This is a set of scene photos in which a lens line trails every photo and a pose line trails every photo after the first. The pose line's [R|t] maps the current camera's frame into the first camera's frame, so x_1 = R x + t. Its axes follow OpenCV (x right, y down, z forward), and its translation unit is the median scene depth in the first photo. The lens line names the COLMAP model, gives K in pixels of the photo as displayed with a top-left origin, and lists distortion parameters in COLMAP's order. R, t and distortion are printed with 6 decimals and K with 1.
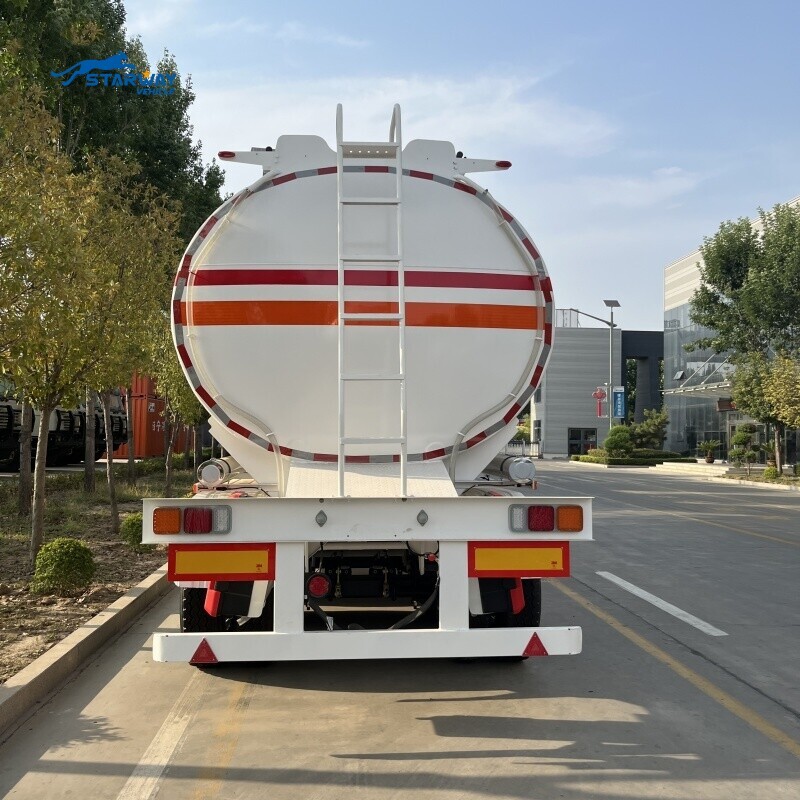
lens RADIAL K [[809.5, 0, 398.9], [0, 809.5, 395.2], [0, 0, 1]] dist [0.076314, -0.017502]
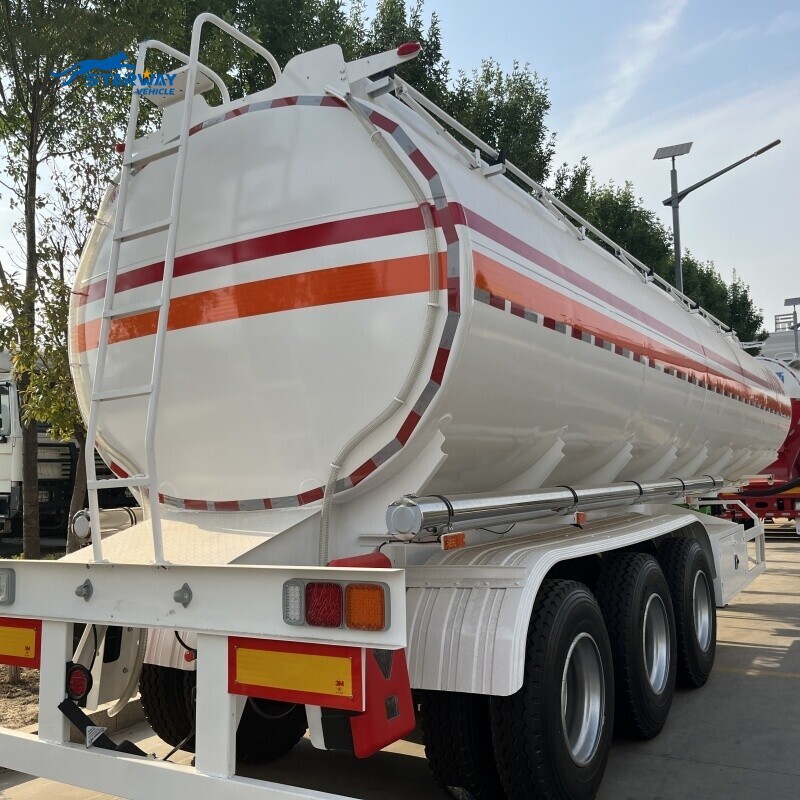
lens RADIAL K [[809.9, 0, 401.5], [0, 809.9, 406.7], [0, 0, 1]] dist [0.037617, -0.025647]
pose [[0.811081, -0.087539, -0.578346, 0.557973], [0.069942, 0.996158, -0.052691, 0.042965], [0.580737, 0.002286, 0.814088, 0.540492]]
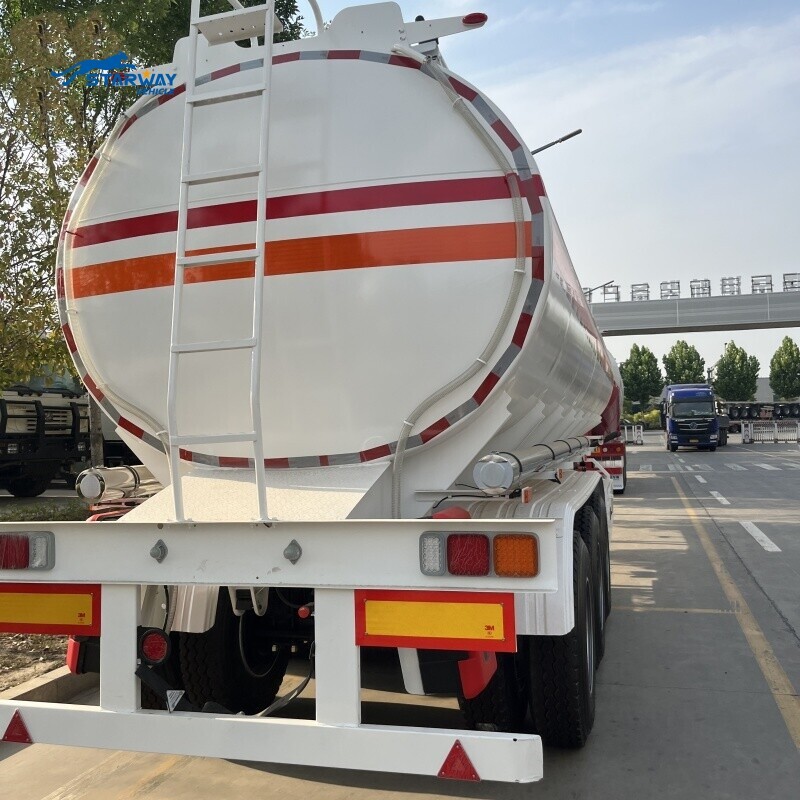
lens RADIAL K [[810.4, 0, 400.0], [0, 810.4, 400.0], [0, 0, 1]] dist [0.034535, 0.005465]
pose [[0.935902, -0.049631, -0.348746, 0.338199], [0.054137, 0.998528, 0.003180, 0.028973], [0.348075, -0.021856, 0.937212, 0.397508]]
